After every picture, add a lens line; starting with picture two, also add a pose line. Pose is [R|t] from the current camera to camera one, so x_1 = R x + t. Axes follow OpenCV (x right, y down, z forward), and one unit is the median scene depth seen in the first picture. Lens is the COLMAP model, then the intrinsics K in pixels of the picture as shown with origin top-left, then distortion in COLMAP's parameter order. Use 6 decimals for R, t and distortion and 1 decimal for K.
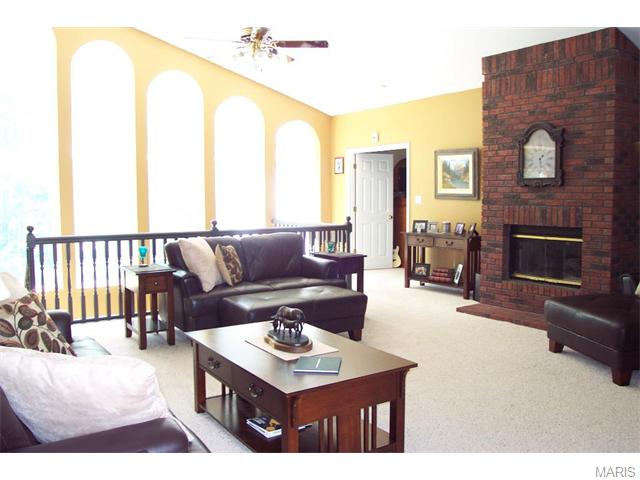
lens RADIAL K [[559.2, 0, 320.3], [0, 559.2, 239.6], [0, 0, 1]] dist [-0.106581, 0.068306]
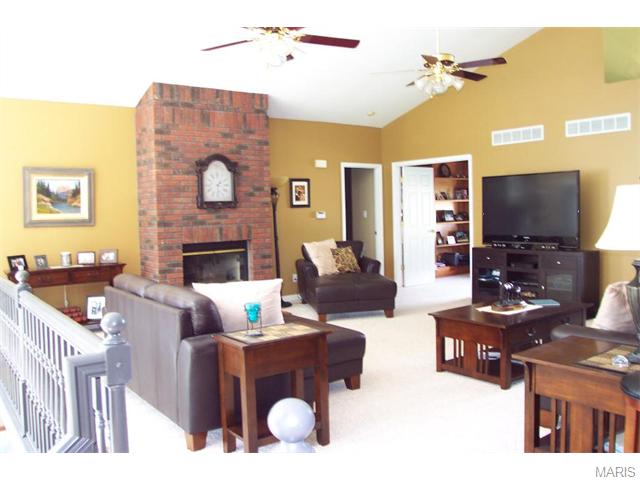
lens RADIAL K [[559.2, 0, 319.5], [0, 559.2, 238.2], [0, 0, 1]] dist [-0.106581, 0.068306]
pose [[-0.040730, -0.044329, 0.998186, -0.779352], [0.111530, 0.992571, 0.048630, -0.064442], [-0.992926, 0.113308, -0.035483, 0.805396]]
